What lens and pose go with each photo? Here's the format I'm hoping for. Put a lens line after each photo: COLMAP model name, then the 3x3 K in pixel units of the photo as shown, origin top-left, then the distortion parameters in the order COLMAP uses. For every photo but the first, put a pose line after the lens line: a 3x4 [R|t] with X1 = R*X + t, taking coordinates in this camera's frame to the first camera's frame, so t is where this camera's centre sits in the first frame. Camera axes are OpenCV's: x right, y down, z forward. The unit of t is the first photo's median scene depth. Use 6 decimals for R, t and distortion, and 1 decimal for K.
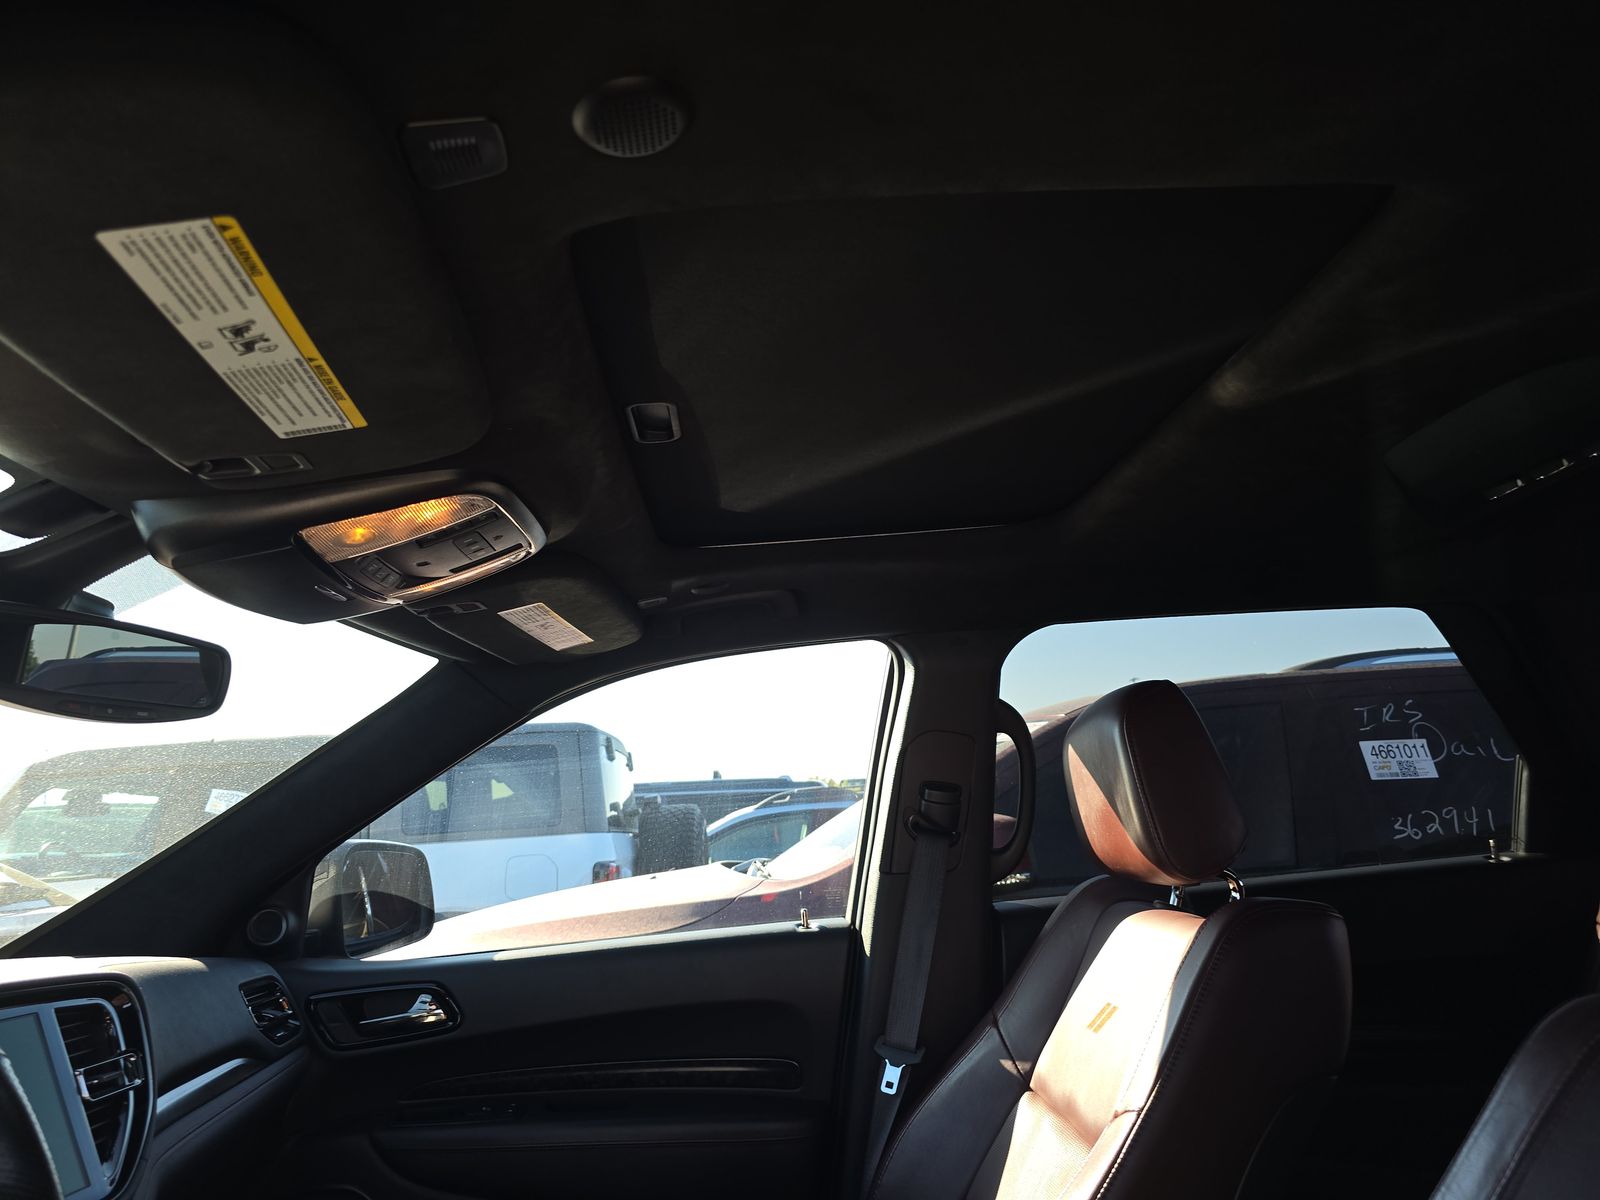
lens RADIAL K [[1077.5, 0, 800.0], [0, 1077.5, 600.0], [0, 0, 1]] dist [0.072705, -0.092001]
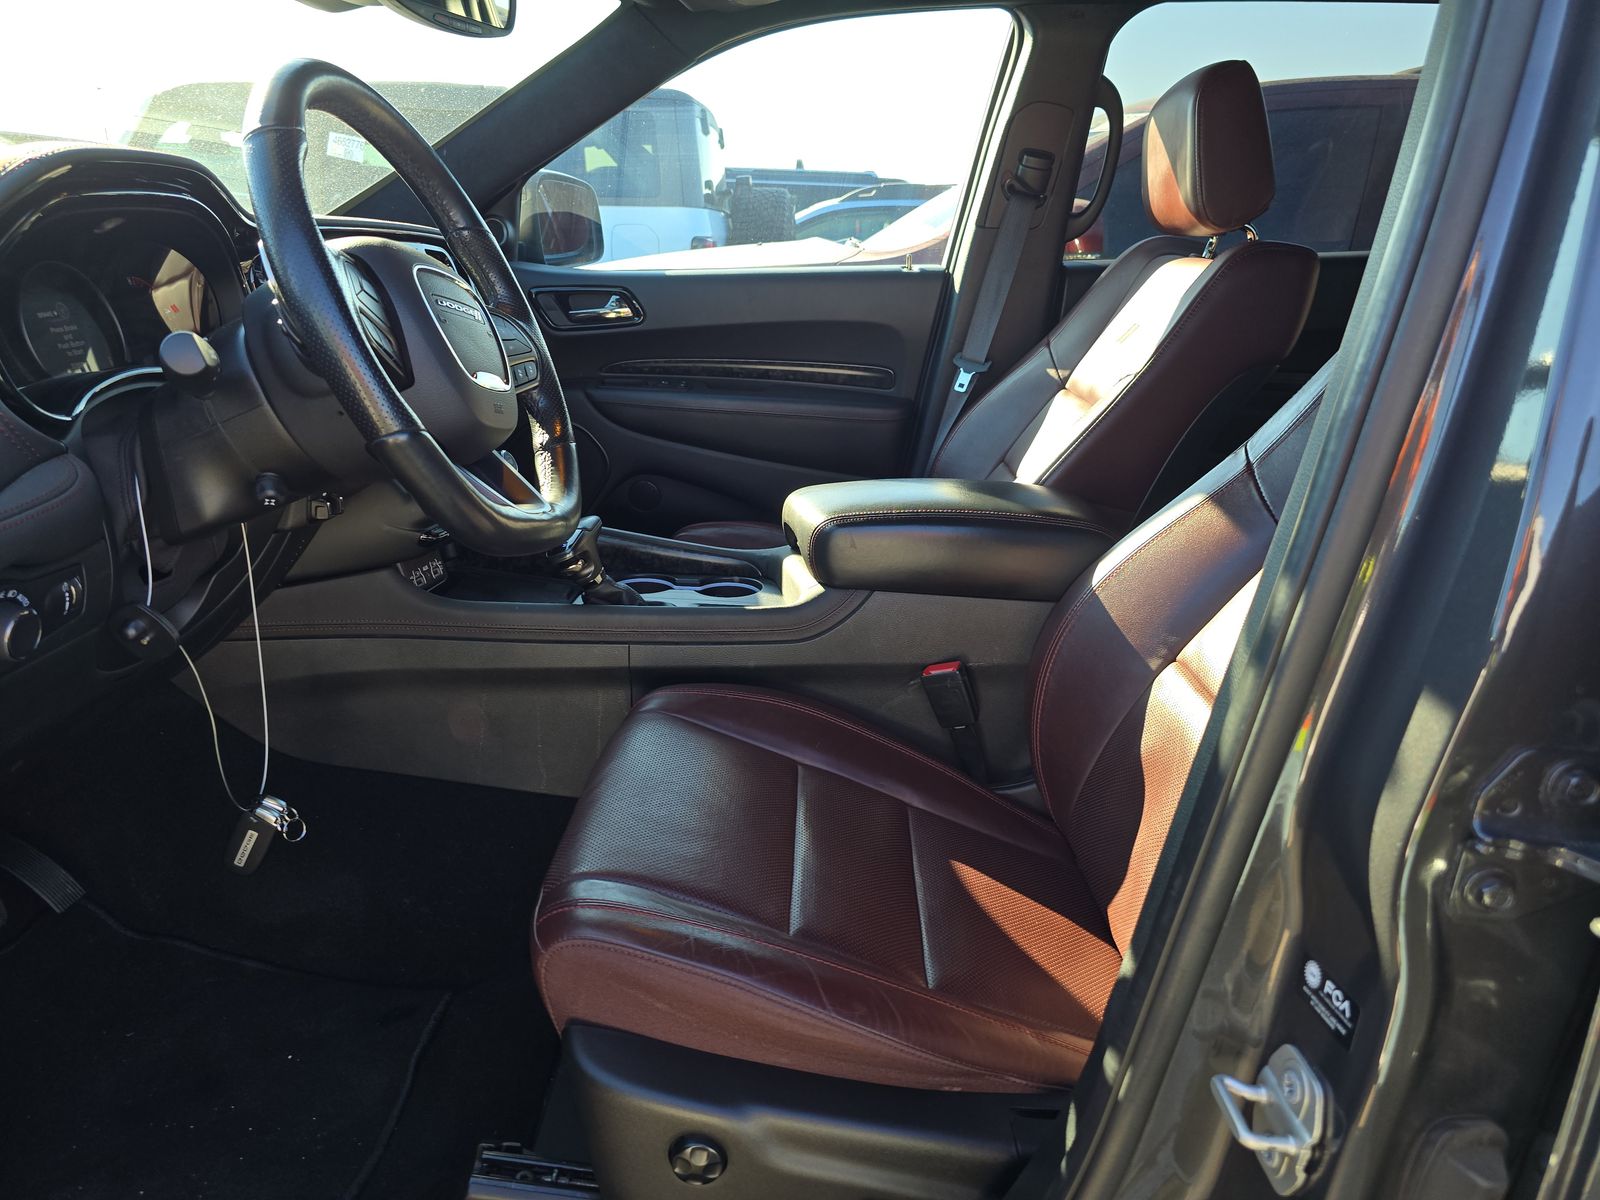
lens RADIAL K [[1077.5, 0, 800.0], [0, 1077.5, 600.0], [0, 0, 1]] dist [0.072705, -0.092001]
pose [[0.995500, 0.086684, -0.038274, -0.040007], [-0.055203, 0.858829, 0.509280, -0.001726], [0.077017, -0.504875, 0.859749, -0.287402]]
